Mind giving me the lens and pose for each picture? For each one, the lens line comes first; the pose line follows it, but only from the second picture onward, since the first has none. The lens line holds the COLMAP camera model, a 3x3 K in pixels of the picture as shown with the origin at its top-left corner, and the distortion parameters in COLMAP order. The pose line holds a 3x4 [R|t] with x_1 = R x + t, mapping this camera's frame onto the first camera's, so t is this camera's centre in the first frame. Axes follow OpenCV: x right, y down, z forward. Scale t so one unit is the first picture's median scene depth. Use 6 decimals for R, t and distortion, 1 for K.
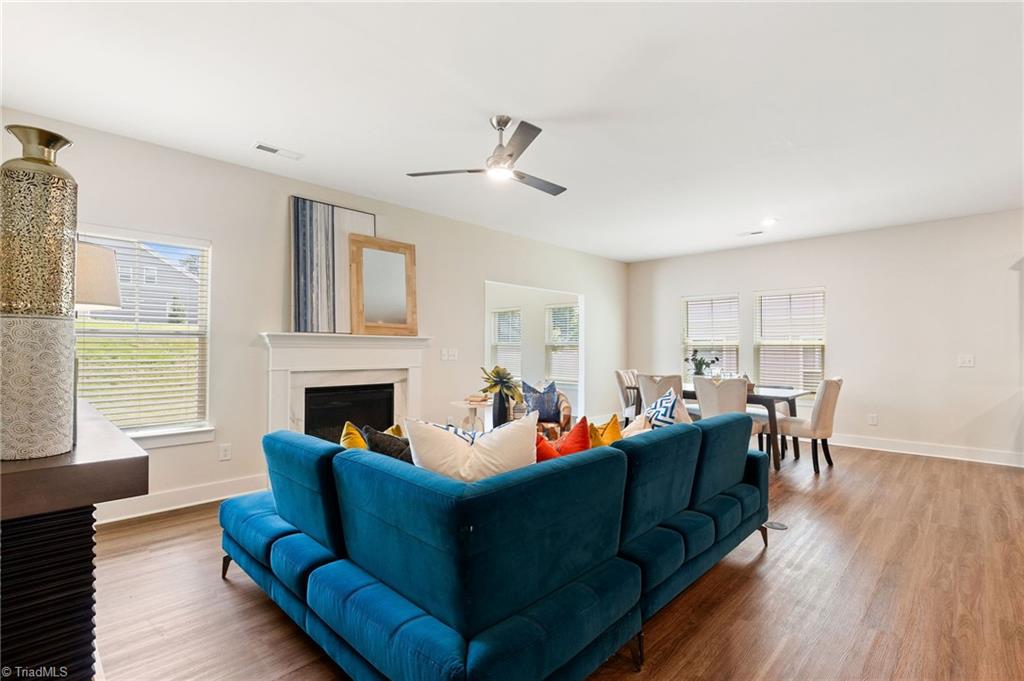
lens RADIAL K [[465.9, 0, 515.0], [0, 465.9, 345.0], [0, 0, 1]] dist [0.004502, -0.000054]
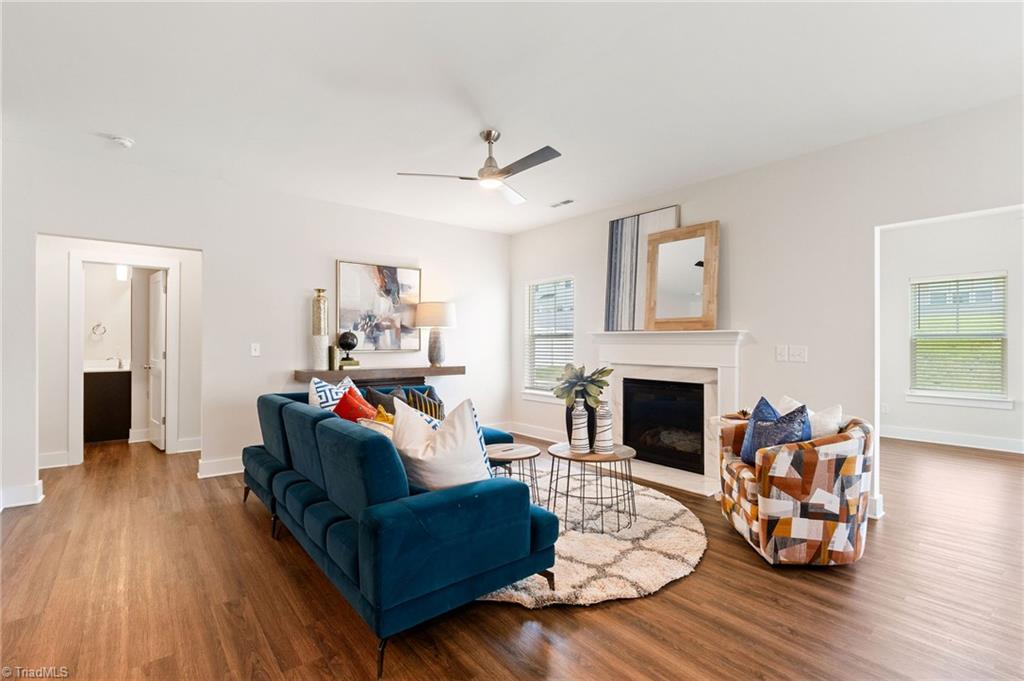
lens RADIAL K [[465.9, 0, 511.9], [0, 465.9, 344.1], [0, 0, 1]] dist [0.004502, -0.000054]
pose [[-0.118316, -0.002919, -0.992972, 0.696312], [0.006383, 0.999973, -0.003701, 0.008196], [0.992955, -0.006776, -0.118295, 0.786781]]
